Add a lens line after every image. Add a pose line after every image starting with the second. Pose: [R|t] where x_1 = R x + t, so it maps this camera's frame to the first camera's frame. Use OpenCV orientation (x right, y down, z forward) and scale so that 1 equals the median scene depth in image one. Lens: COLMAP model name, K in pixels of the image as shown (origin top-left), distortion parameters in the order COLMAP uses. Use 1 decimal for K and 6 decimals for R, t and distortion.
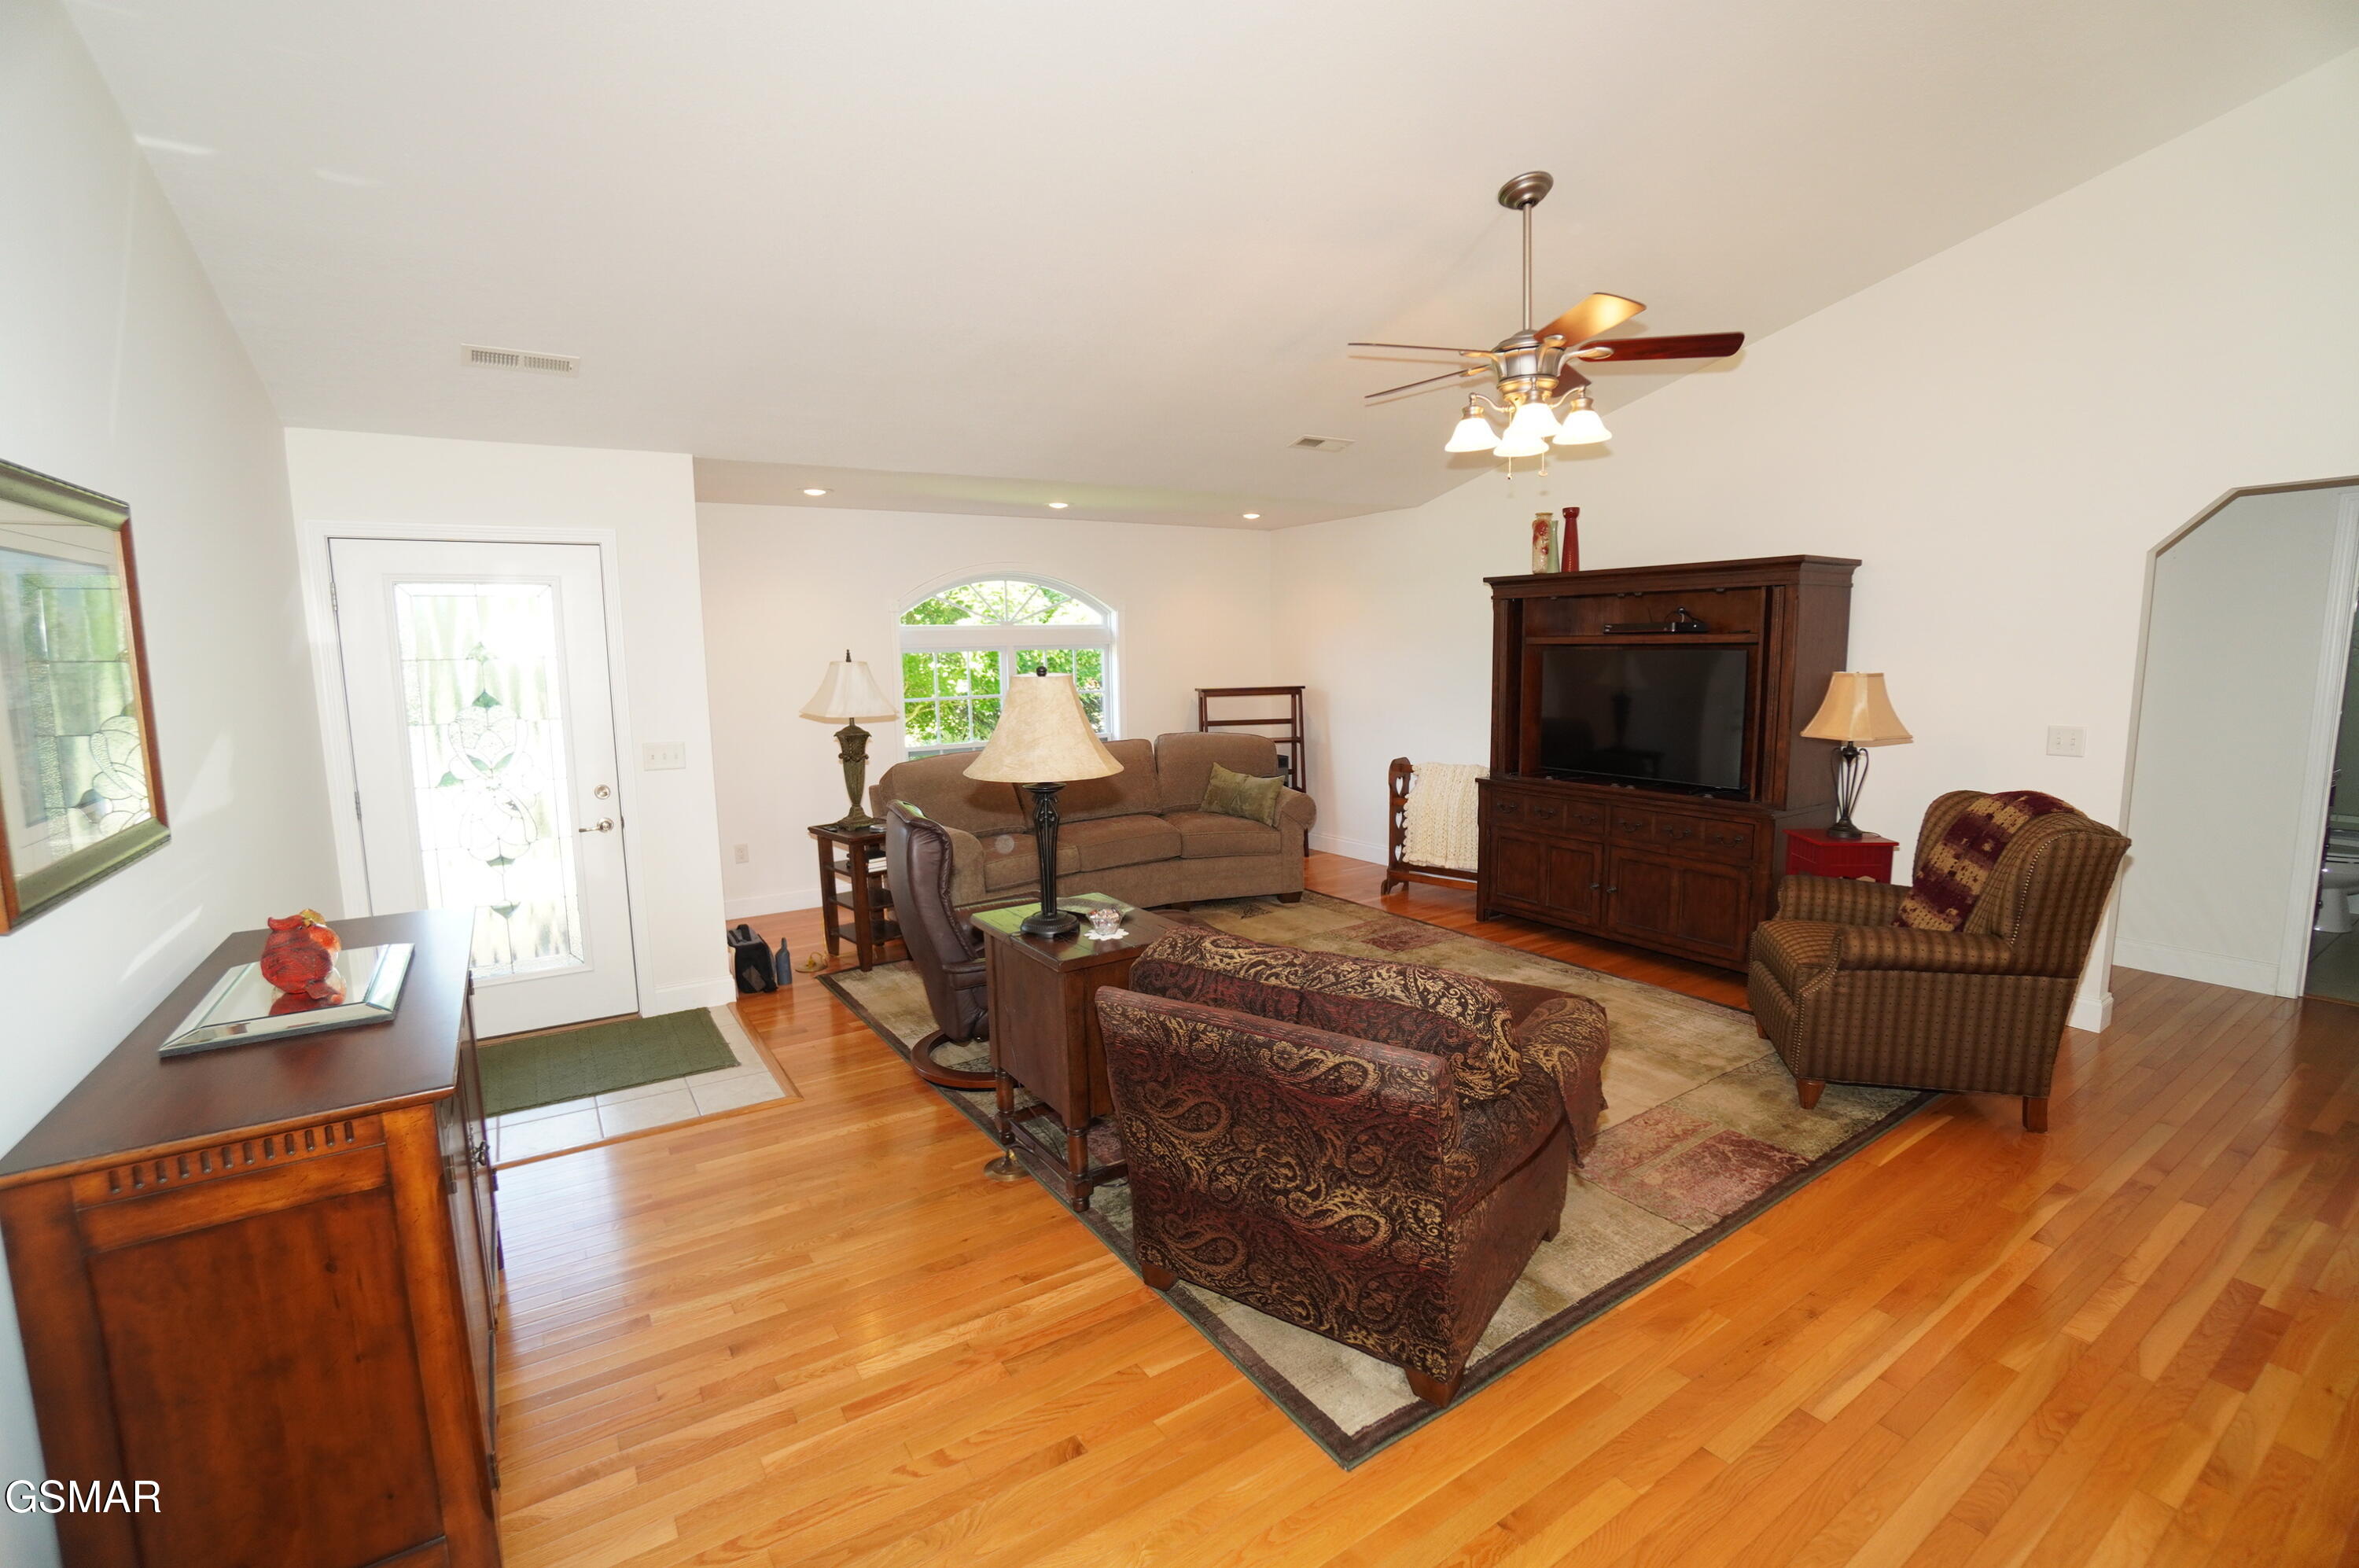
lens RADIAL K [[1038.9, 0, 1170.6], [0, 1038.9, 781.0], [0, 0, 1]] dist [-0.046372, 0.009342]
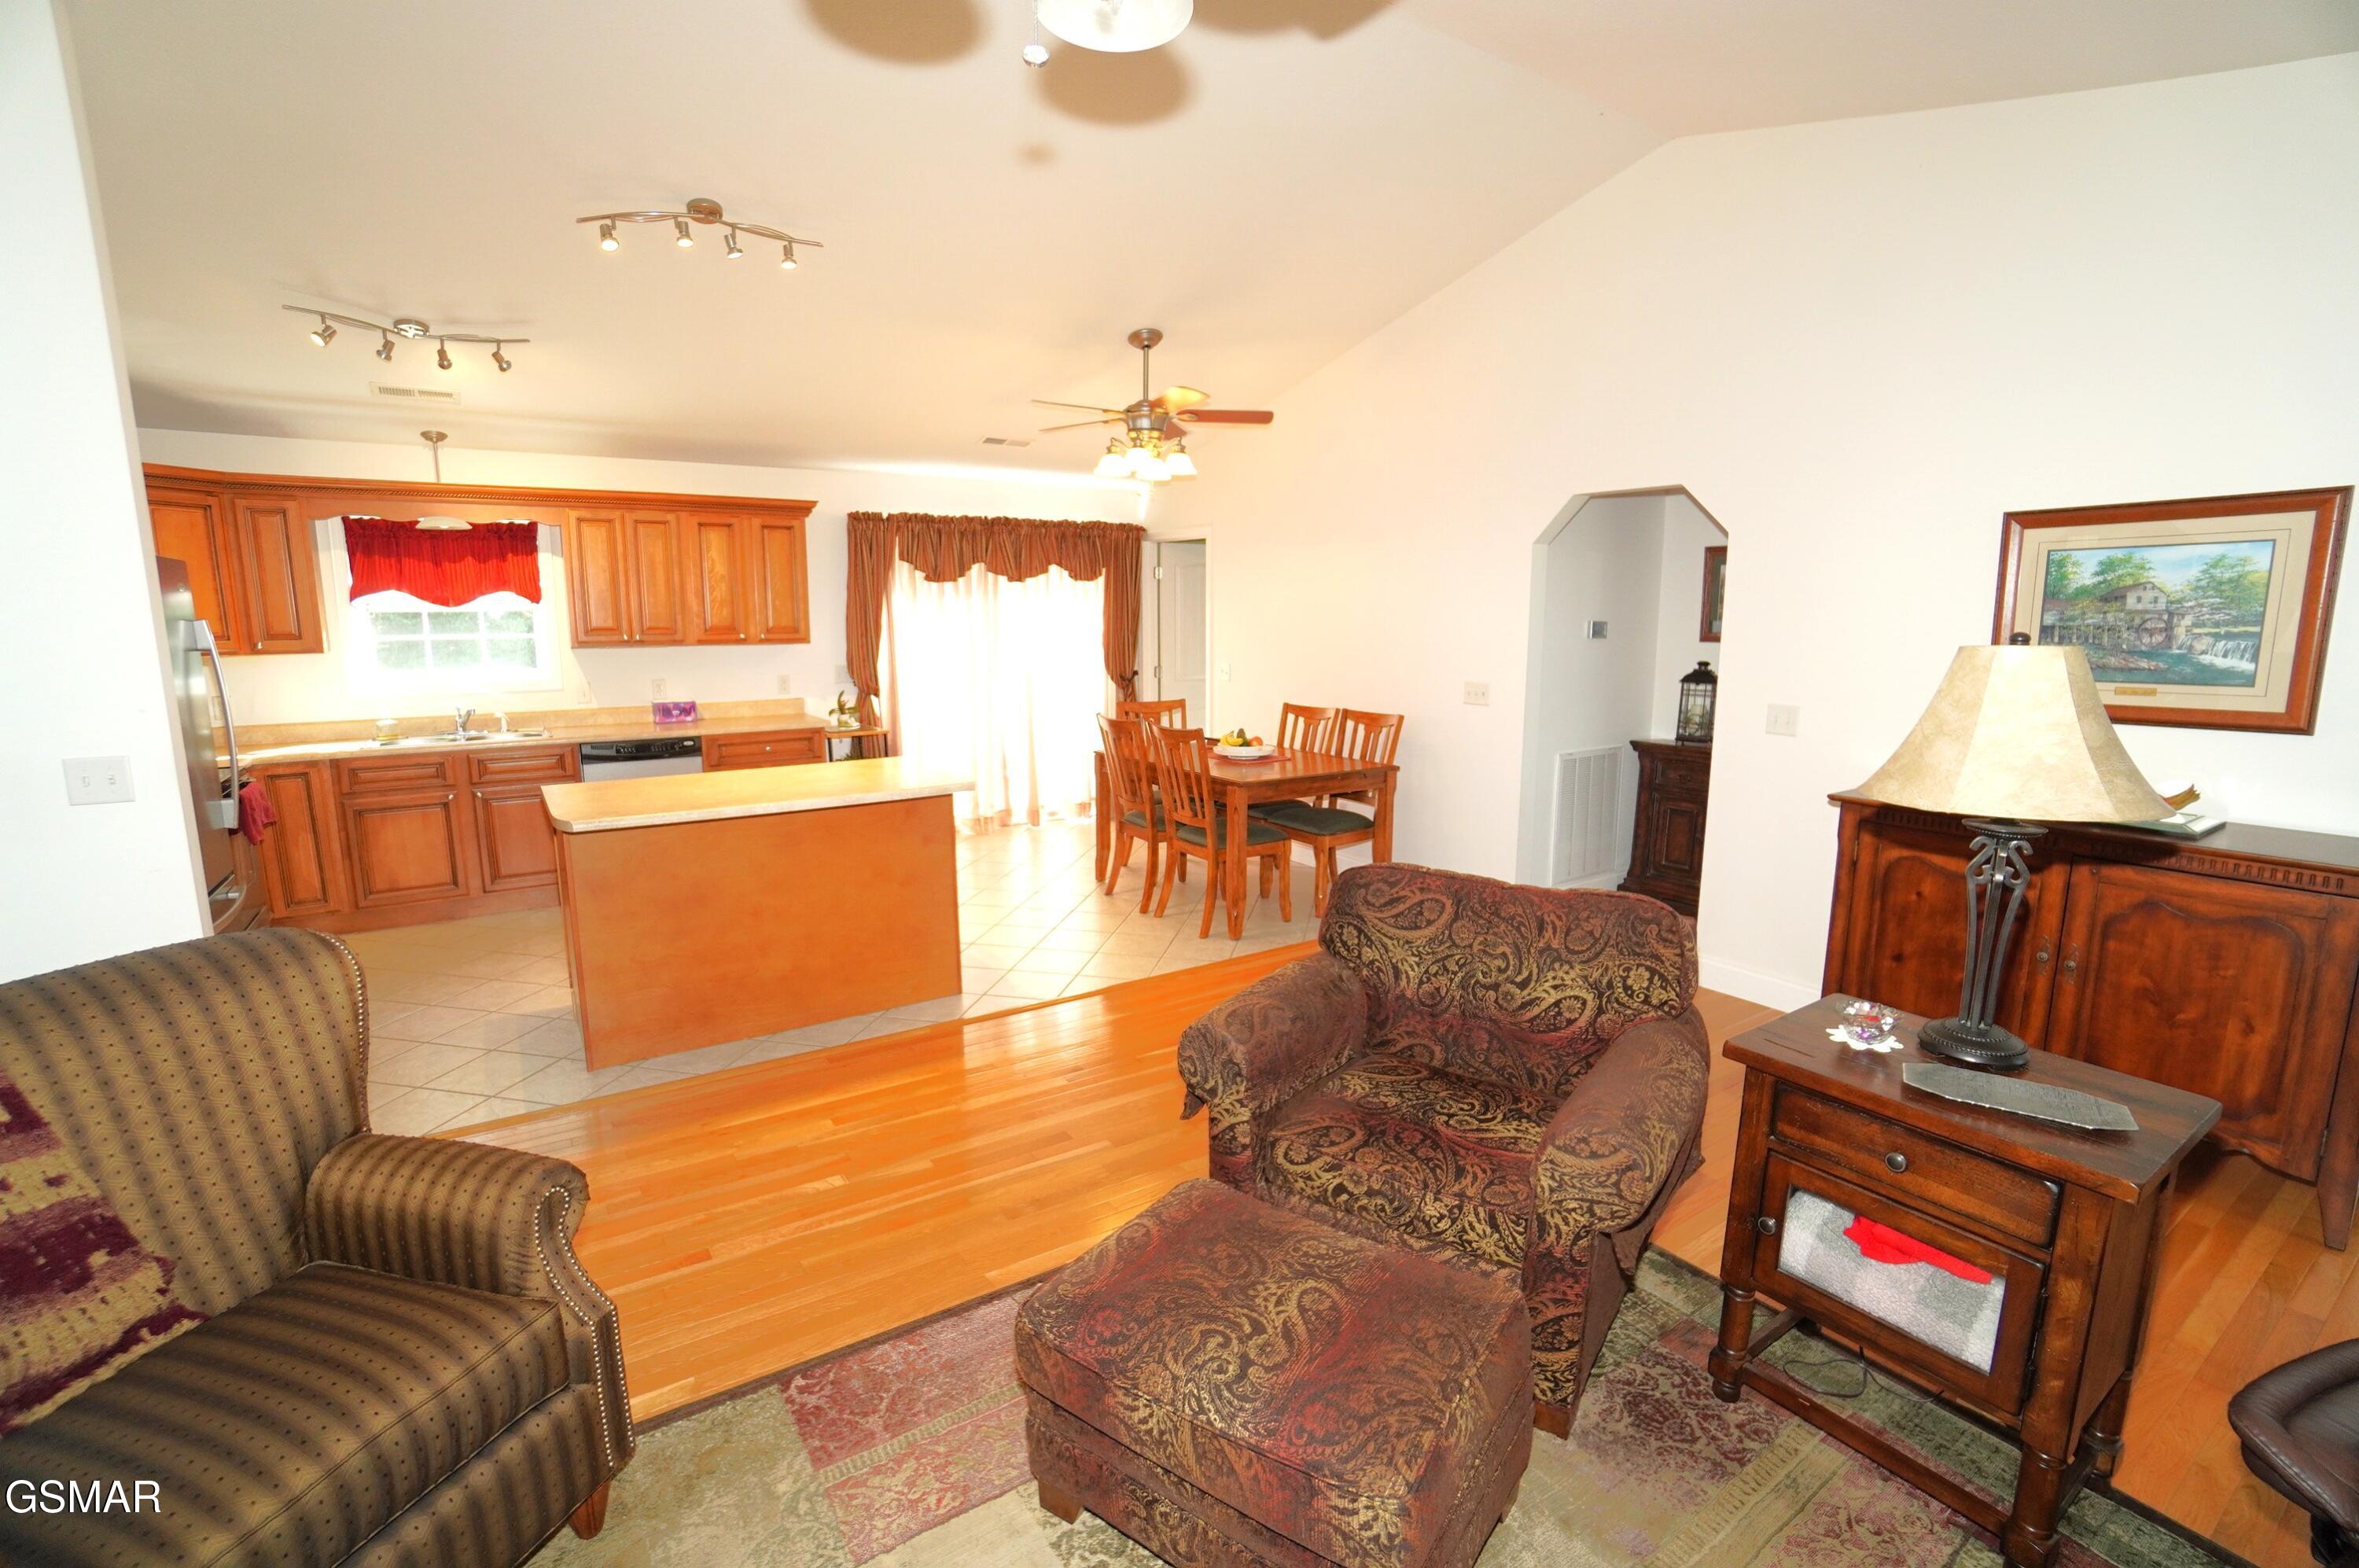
lens RADIAL K [[1038.9, 0, 1173.7], [0, 1038.9, 777.3], [0, 0, 1]] dist [-0.046372, 0.009342]
pose [[-0.999815, 0.018834, 0.003834, 0.201784], [0.019143, 0.957970, 0.286228, -0.114458], [0.001718, 0.286248, -0.958154, 0.869833]]
